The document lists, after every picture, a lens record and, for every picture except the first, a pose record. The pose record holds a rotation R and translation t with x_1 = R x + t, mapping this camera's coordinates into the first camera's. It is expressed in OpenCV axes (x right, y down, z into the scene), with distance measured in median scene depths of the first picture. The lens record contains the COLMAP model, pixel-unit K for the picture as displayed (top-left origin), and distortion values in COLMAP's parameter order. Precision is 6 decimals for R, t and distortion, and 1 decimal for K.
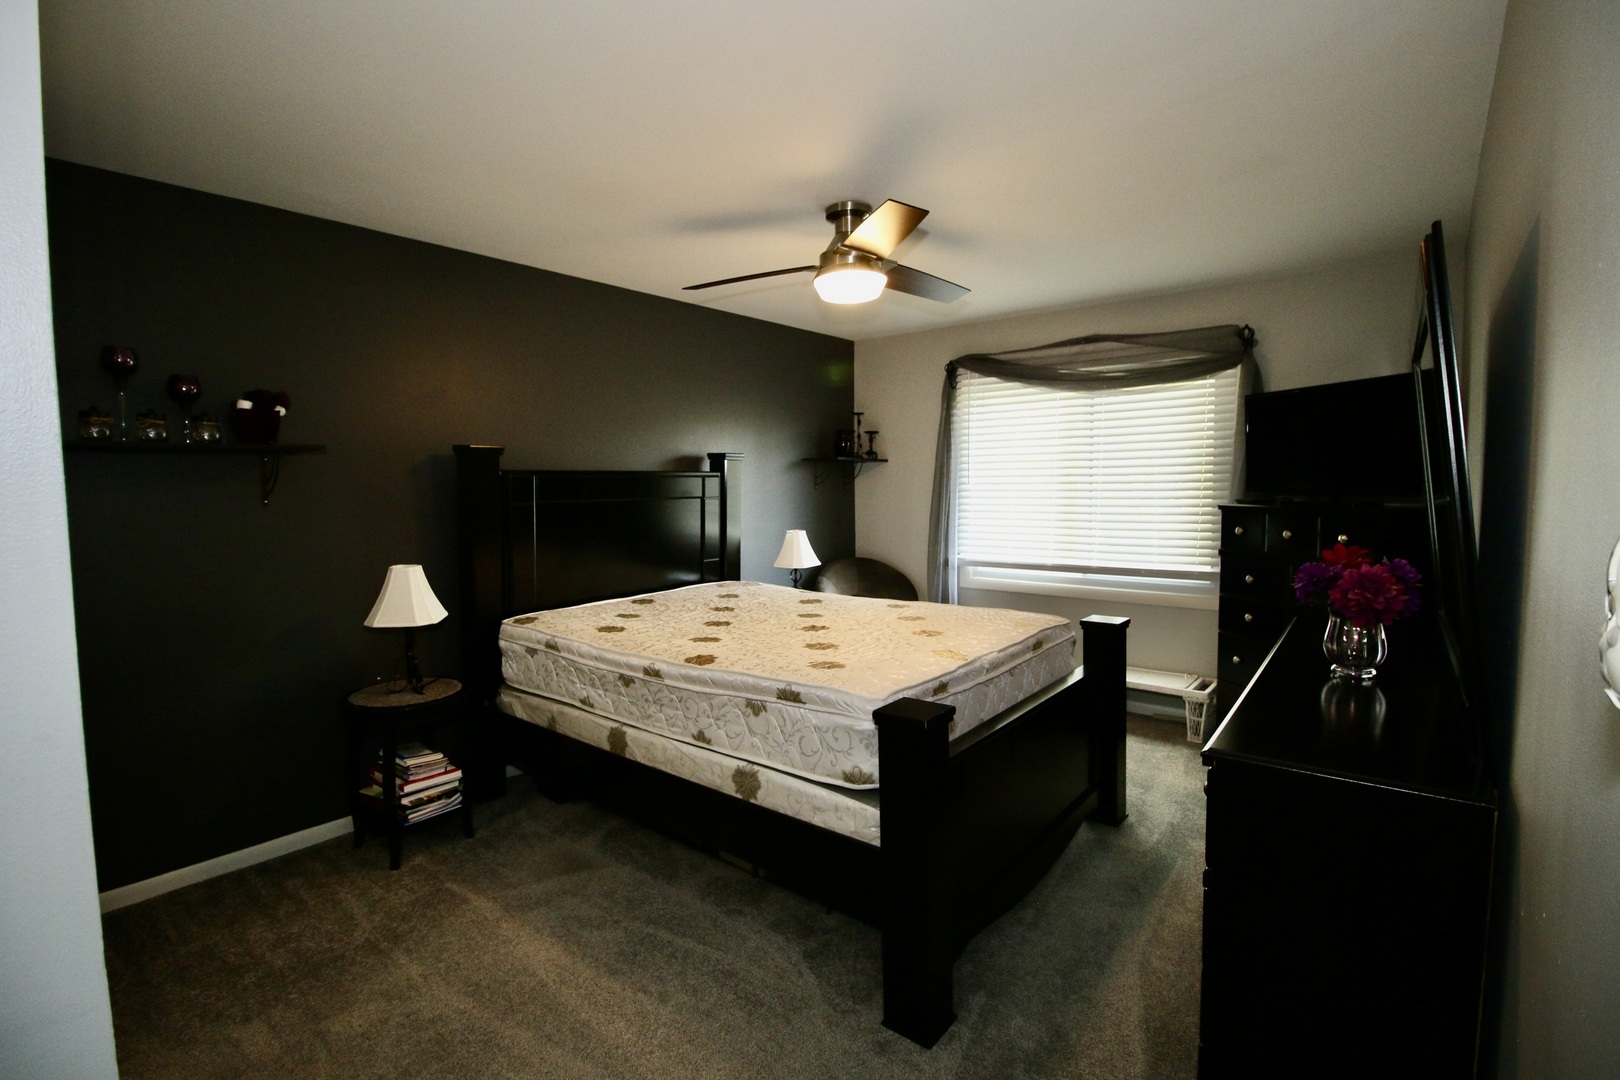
lens RADIAL K [[764.0, 0, 810.7], [0, 764.0, 528.8], [0, 0, 1]] dist [0.000647, -0.013573]
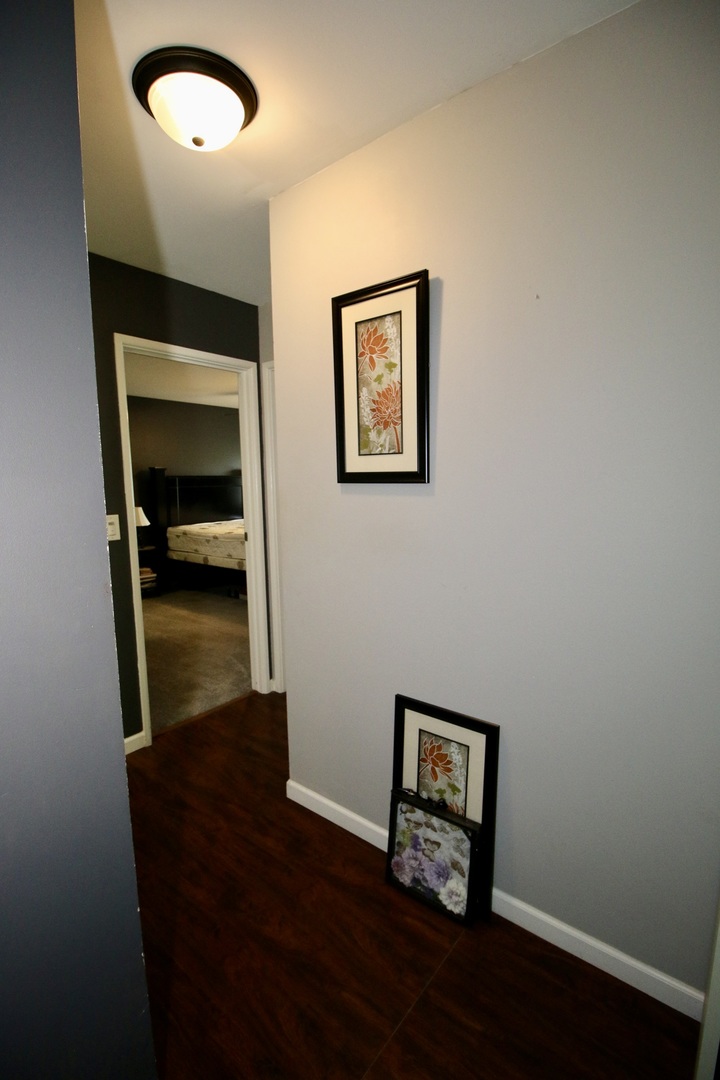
lens RADIAL K [[509.3, 0, 360.0], [0, 509.3, 540.0], [0, 0, 1]] dist [0.000647, -0.013573]
pose [[0.999896, -0.012916, -0.006381, 0.362052], [0.013222, 0.998633, 0.050565, 0.082933], [0.005719, -0.050644, 0.998700, -0.994956]]
